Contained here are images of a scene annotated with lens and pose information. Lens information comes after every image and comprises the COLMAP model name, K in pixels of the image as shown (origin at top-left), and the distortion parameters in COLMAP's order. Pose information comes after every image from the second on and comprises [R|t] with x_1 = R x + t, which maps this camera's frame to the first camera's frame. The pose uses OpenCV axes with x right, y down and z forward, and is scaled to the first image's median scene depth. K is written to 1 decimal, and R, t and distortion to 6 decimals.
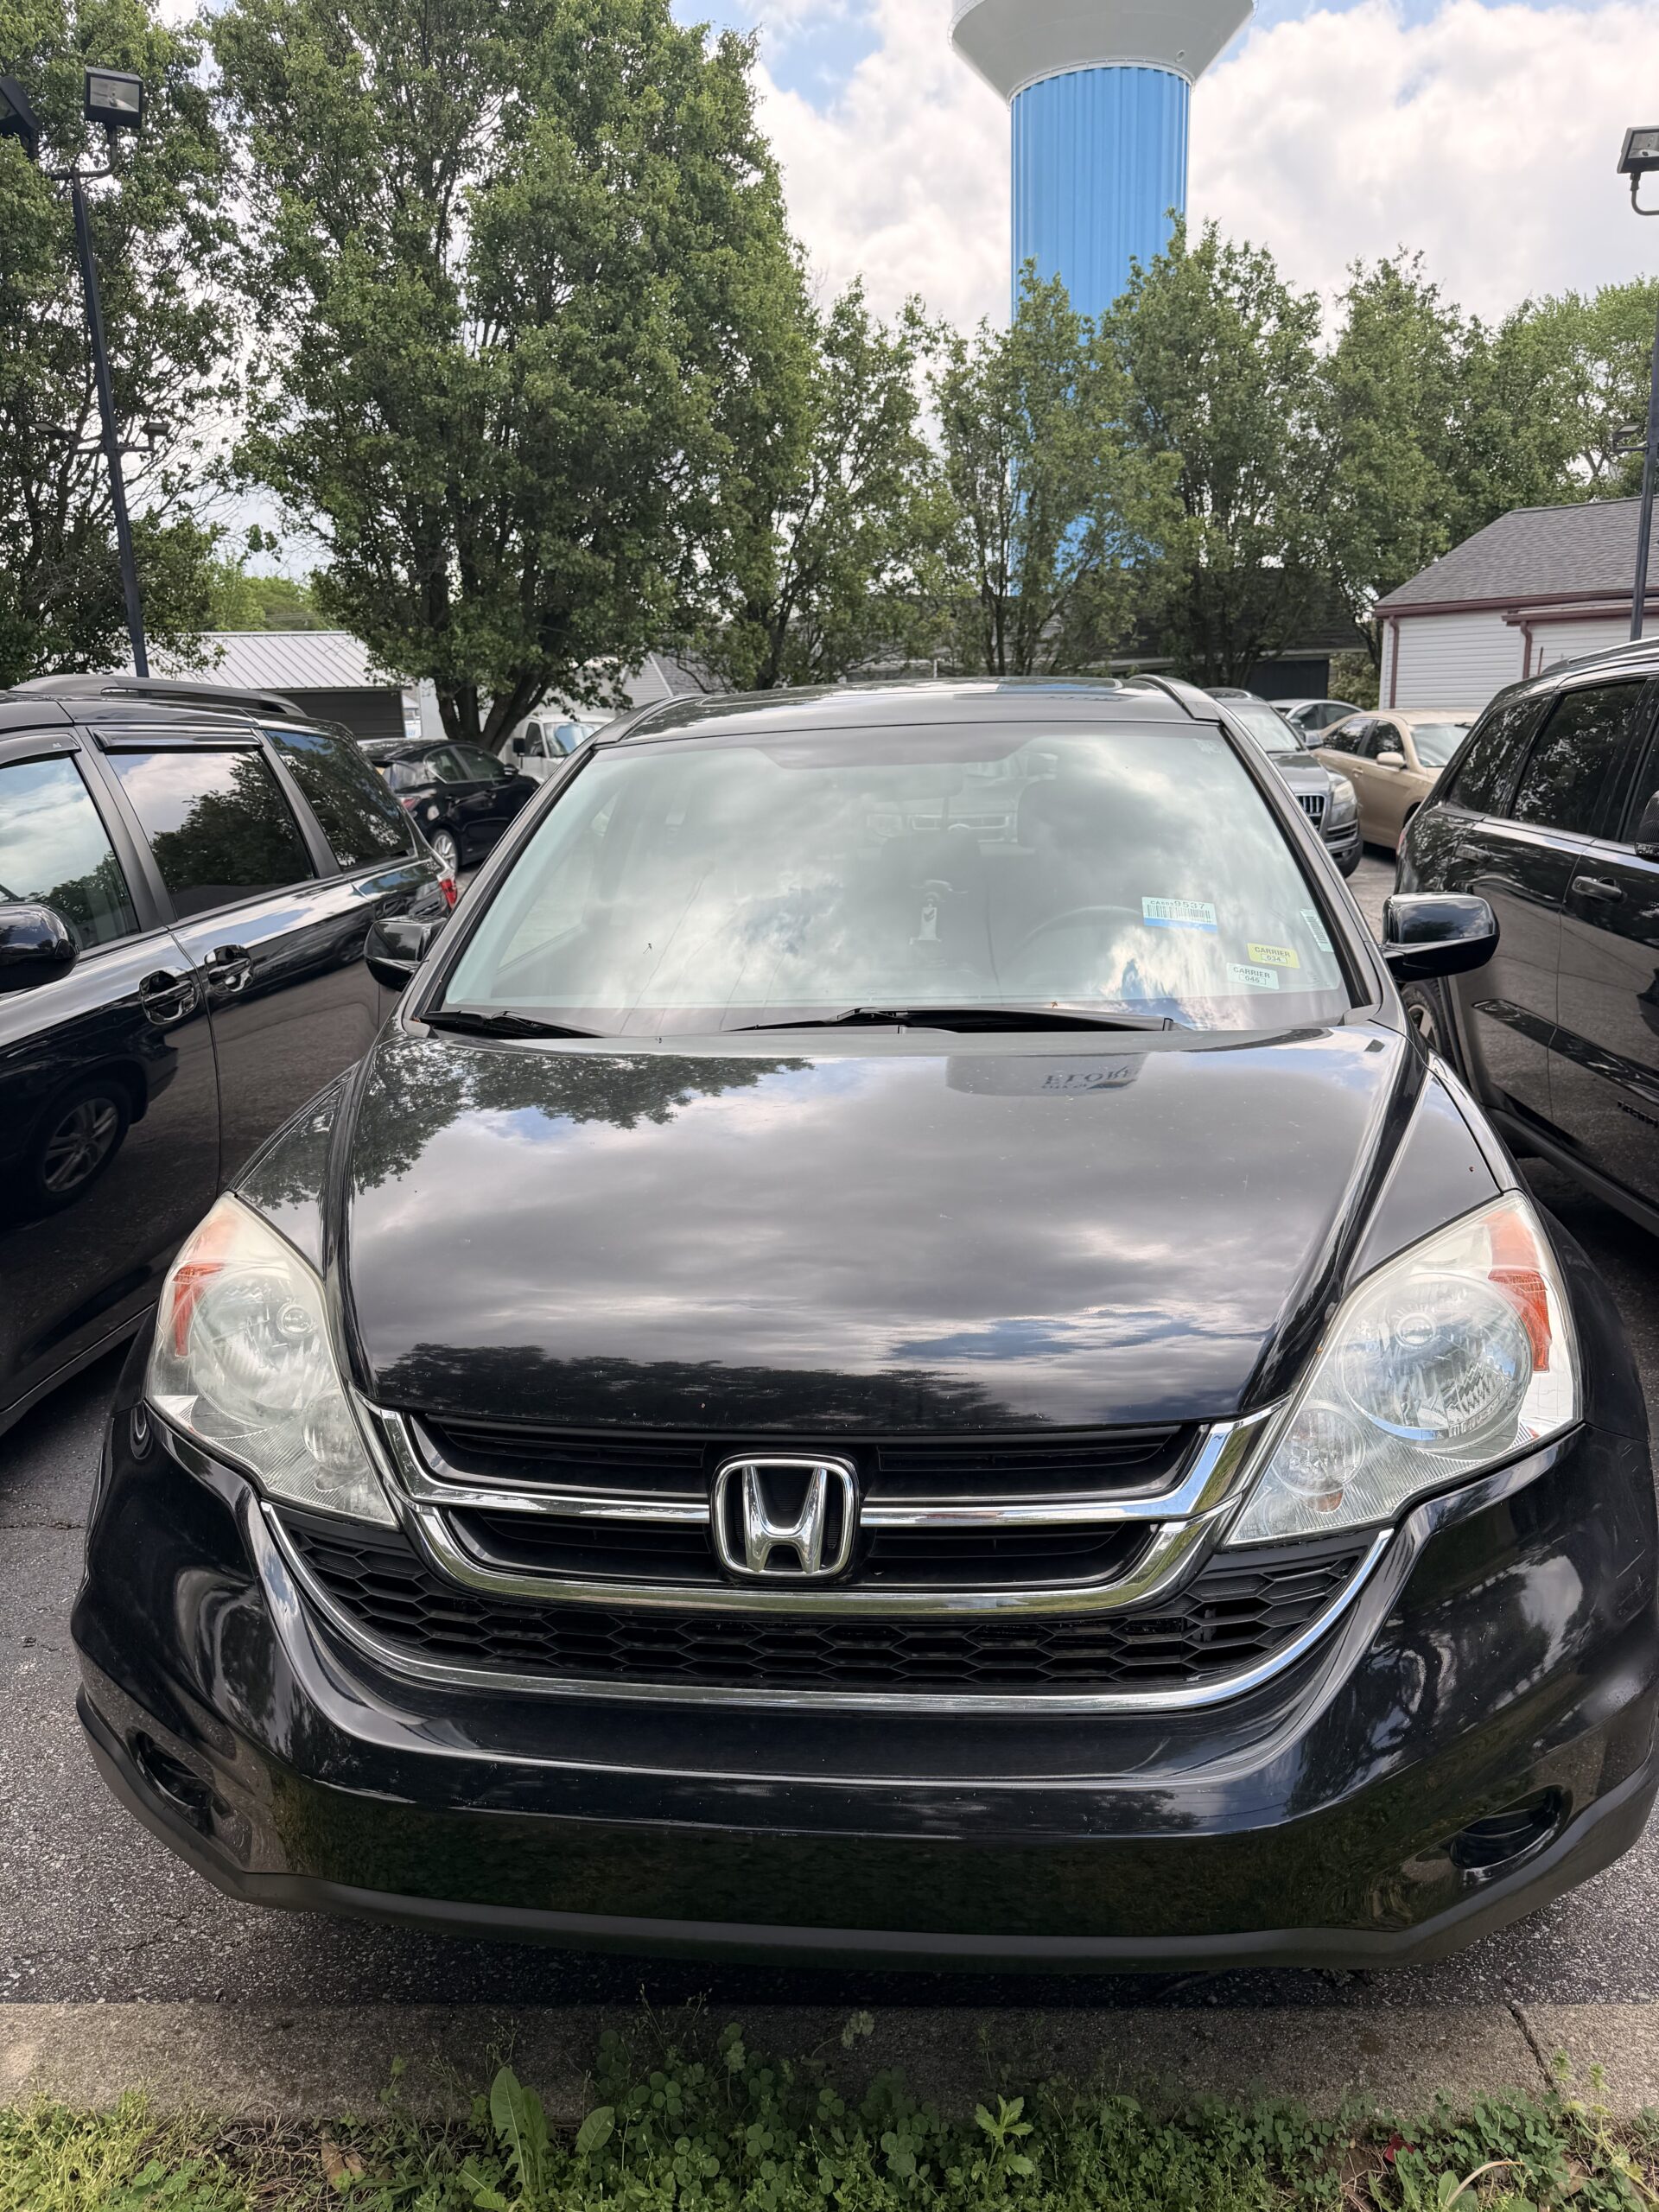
lens RADIAL K [[1547.6, 0, 813.9], [0, 1547.6, 1105.1], [0, 0, 1]] dist [0.003008, -0.009681]
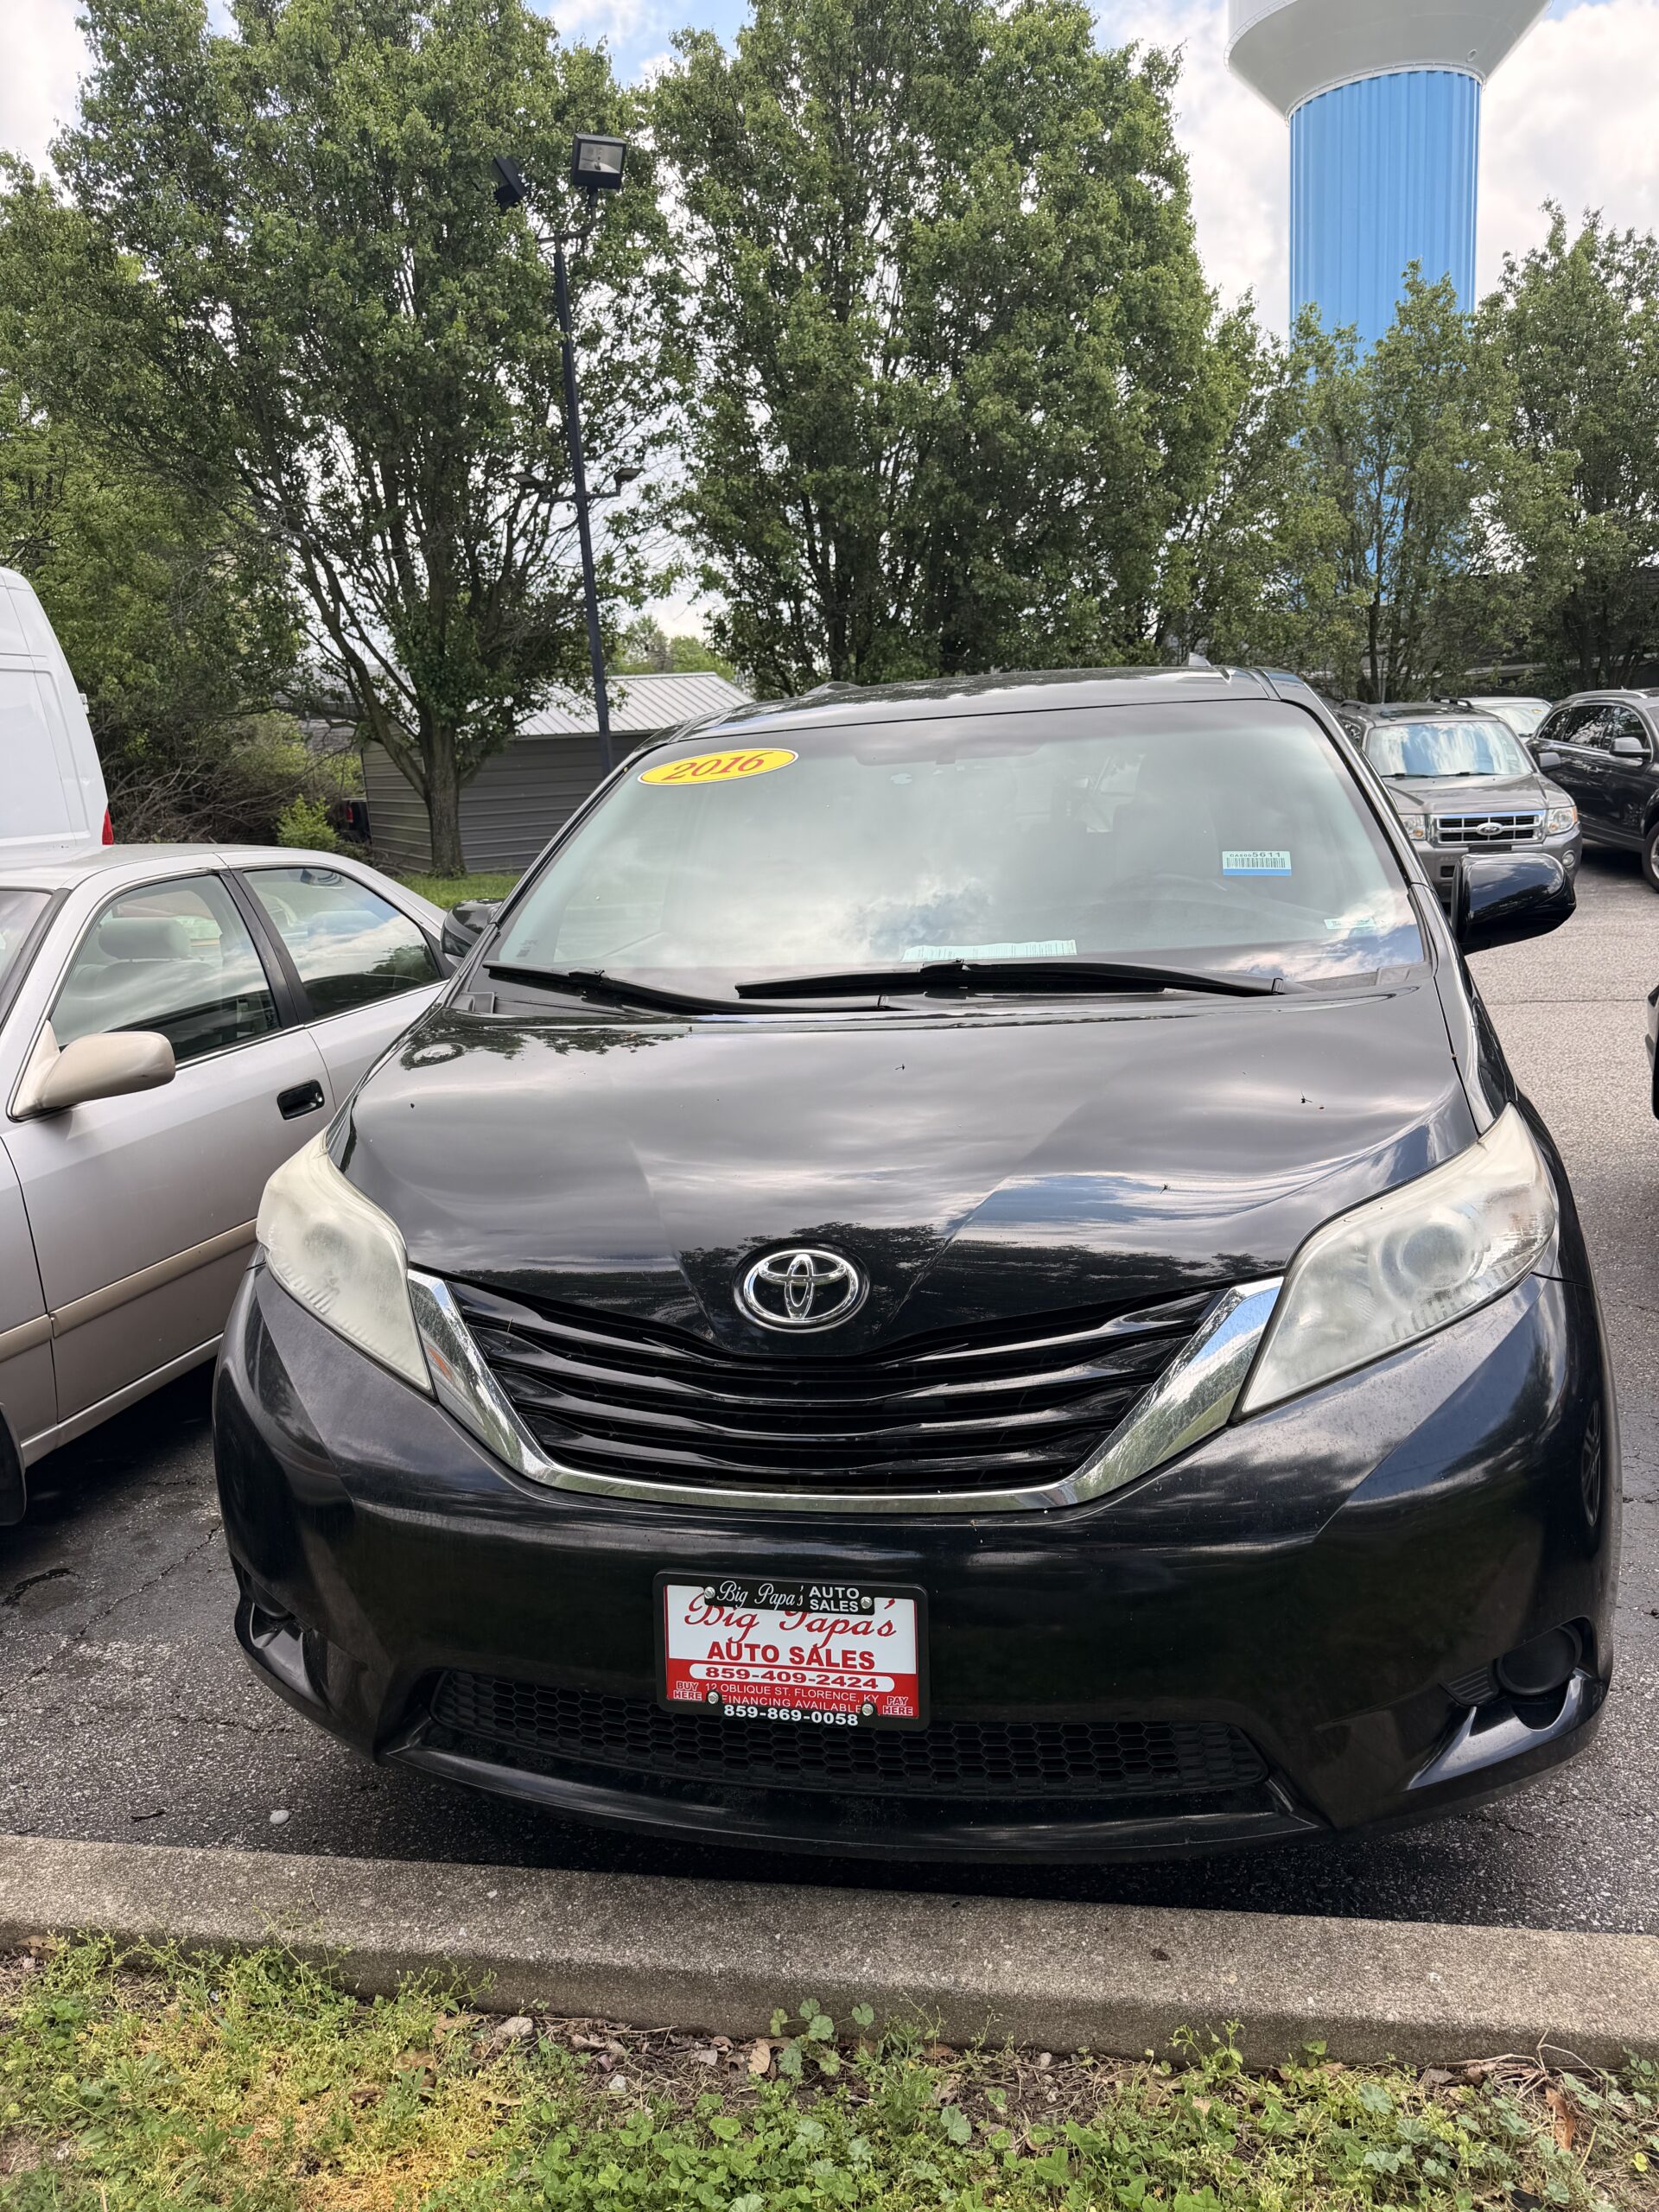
lens RADIAL K [[1547.6, 0, 832.6], [0, 1547.6, 1130.4], [0, 0, 1]] dist [0.003008, -0.009681]
pose [[0.990208, 0.000401, -0.139597, -0.099606], [-0.001895, 0.999942, -0.010571, 0.012207], [0.139584, 0.010732, 0.990152, -0.008588]]
